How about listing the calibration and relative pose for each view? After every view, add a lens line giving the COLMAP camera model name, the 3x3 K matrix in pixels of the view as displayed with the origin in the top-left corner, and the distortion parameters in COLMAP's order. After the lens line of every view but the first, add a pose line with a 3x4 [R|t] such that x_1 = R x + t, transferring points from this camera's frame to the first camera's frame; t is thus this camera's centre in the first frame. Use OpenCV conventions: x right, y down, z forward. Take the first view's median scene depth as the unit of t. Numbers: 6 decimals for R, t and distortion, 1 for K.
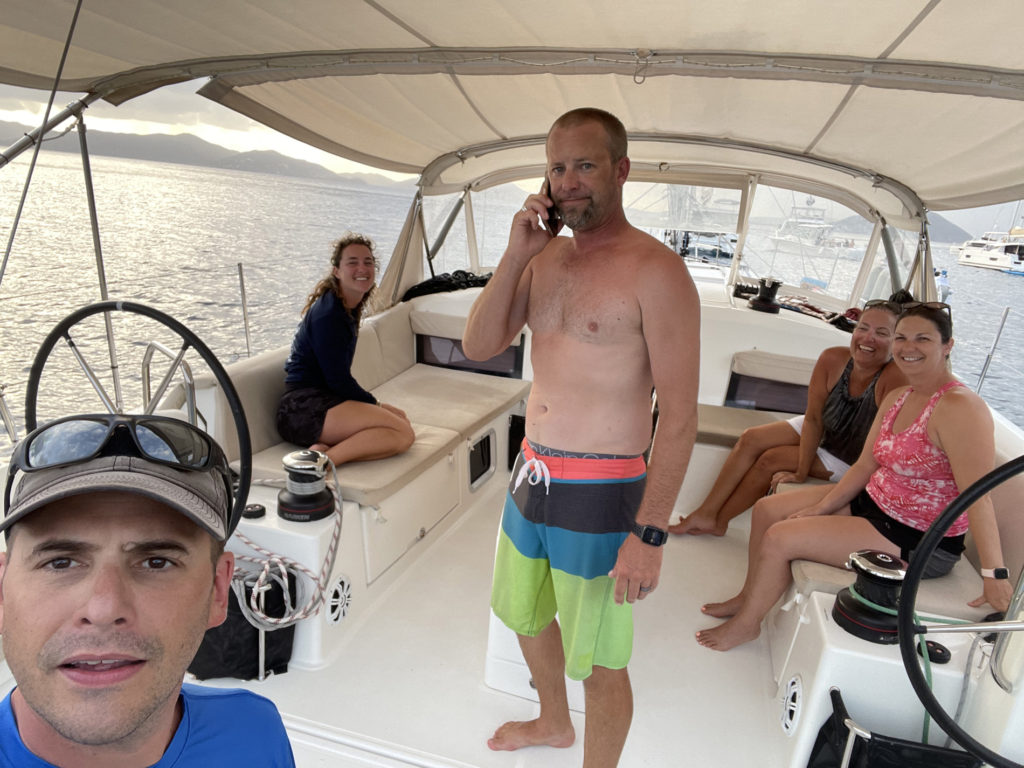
lens RADIAL K [[698.5, 0, 514.0], [0, 698.5, 386.6], [0, 0, 1]] dist [0.046609, -0.001351]
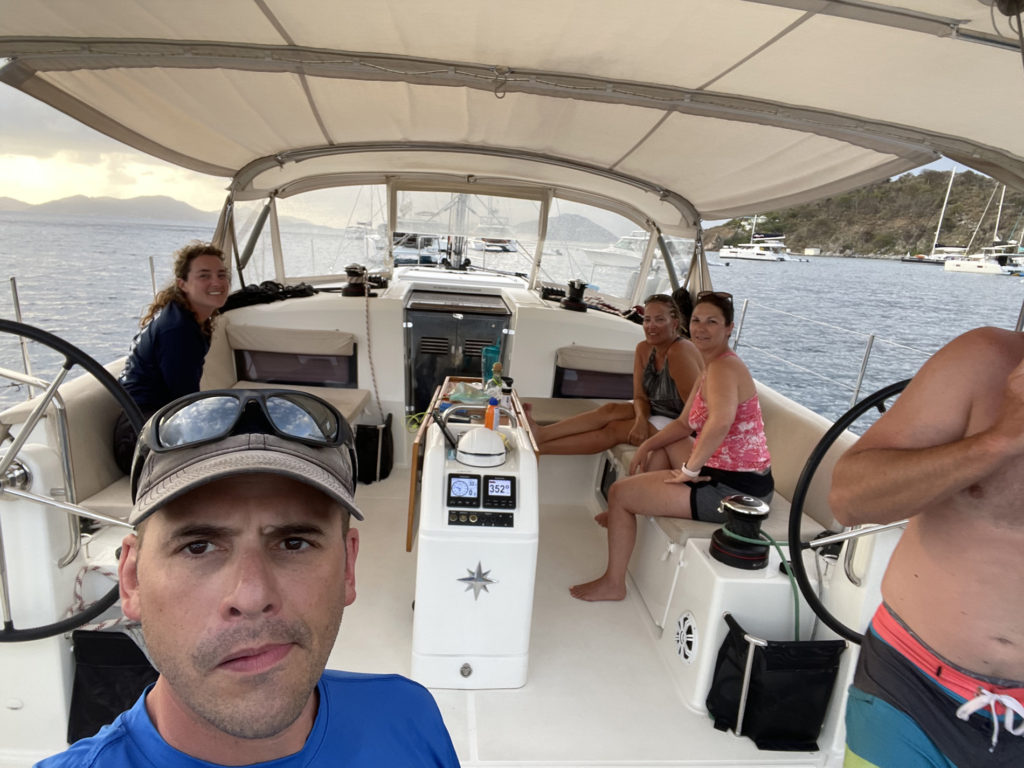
lens RADIAL K [[695.3, 0, 510.7], [0, 695.3, 381.1], [0, 0, 1]] dist [0.141783, -0.134064]
pose [[0.943850, -0.070822, 0.322693, -0.157015], [0.079543, 0.996735, -0.013902, 0.016881], [-0.320655, 0.038790, 0.946401, -0.015496]]
